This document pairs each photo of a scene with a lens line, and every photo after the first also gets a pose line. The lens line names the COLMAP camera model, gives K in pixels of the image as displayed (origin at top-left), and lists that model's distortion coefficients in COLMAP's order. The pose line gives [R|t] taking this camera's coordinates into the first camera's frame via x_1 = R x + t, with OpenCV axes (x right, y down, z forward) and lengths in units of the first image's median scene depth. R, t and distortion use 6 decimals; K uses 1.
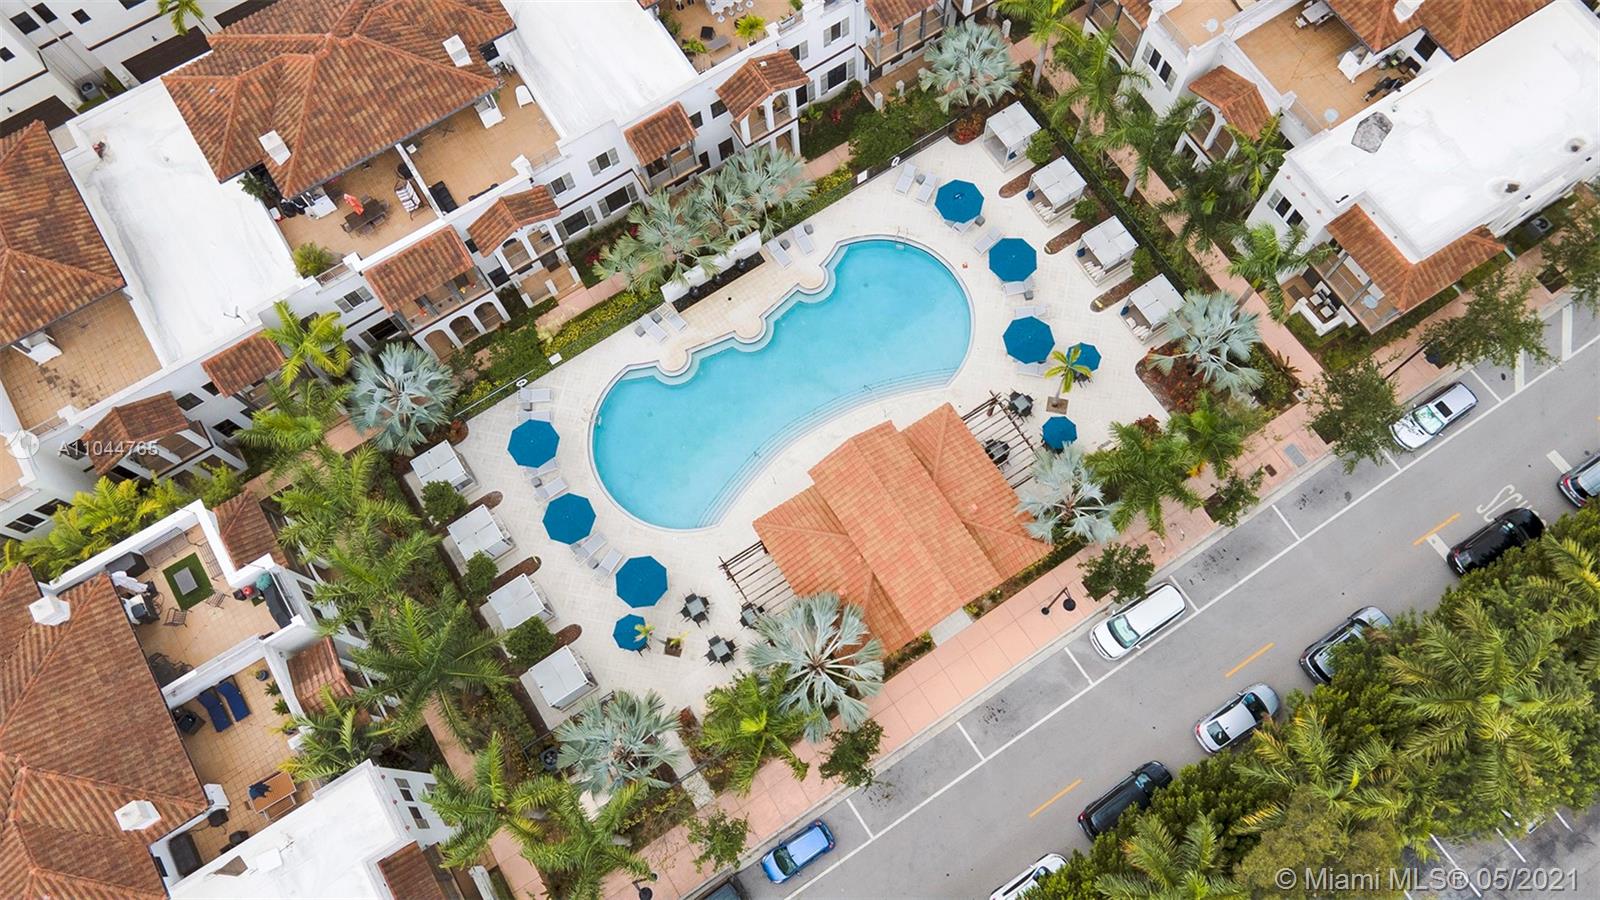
lens RADIAL K [[1181.0, 0, 800.0], [0, 1181.0, 450.0], [0, 0, 1]] dist [-0.002784, 0.071312]
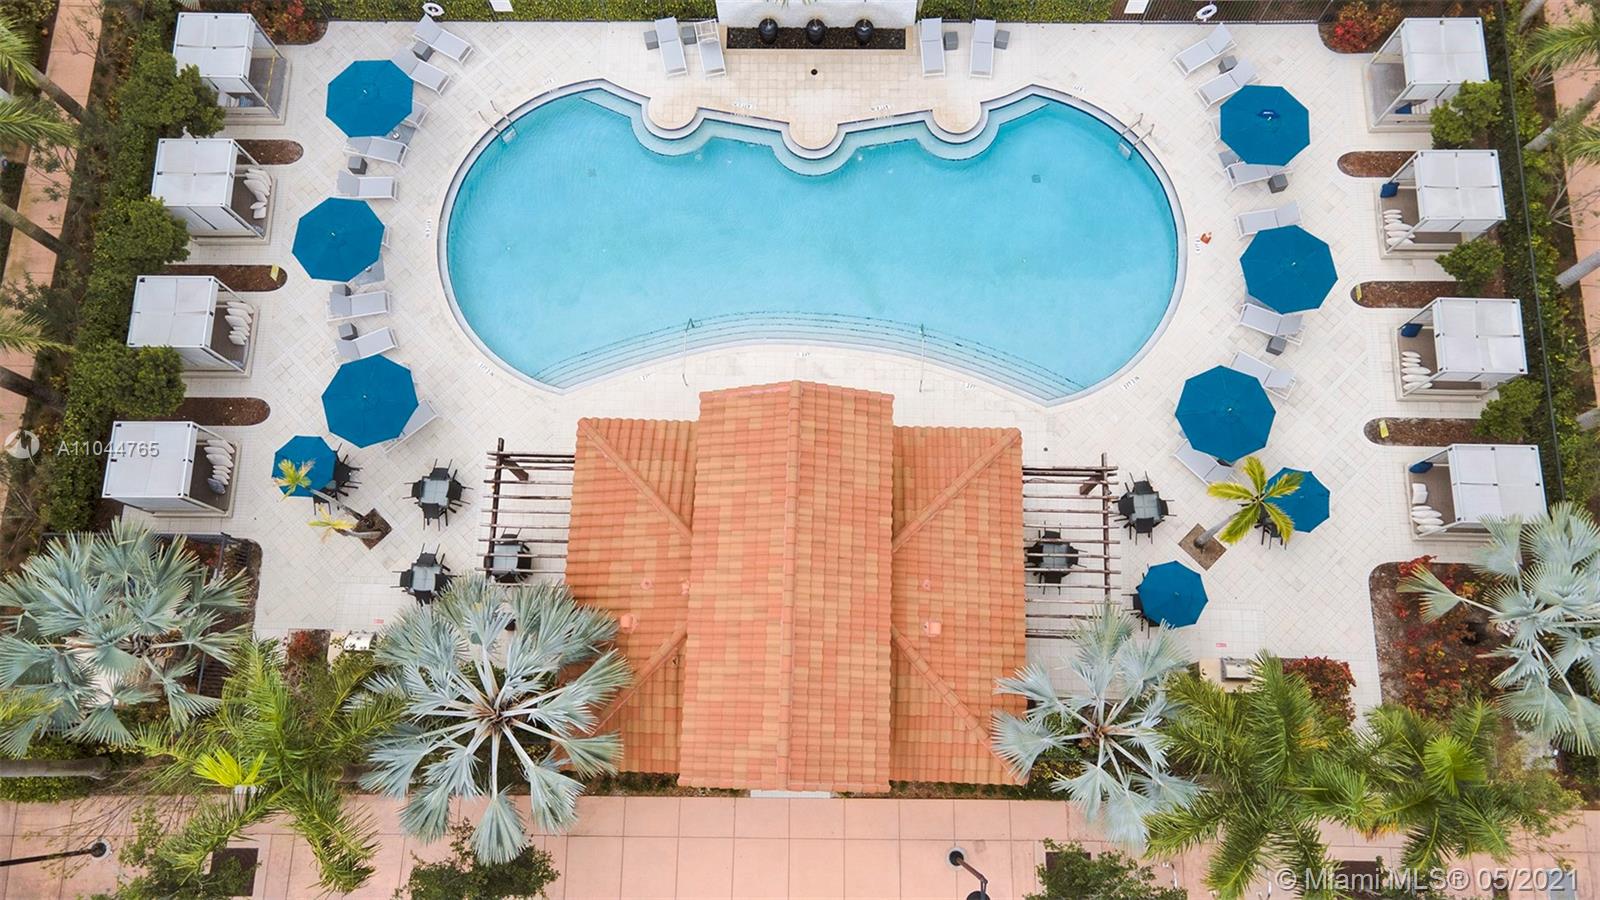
lens RADIAL K [[1181.0, 0, 800.0], [0, 1181.0, 450.0], [0, 0, 1]] dist [-0.002784, 0.071312]
pose [[0.831001, 0.544644, -0.113138, 0.104622], [-0.533144, 0.837840, 0.117393, -0.040499], [0.158730, -0.037235, 0.986620, 0.451565]]
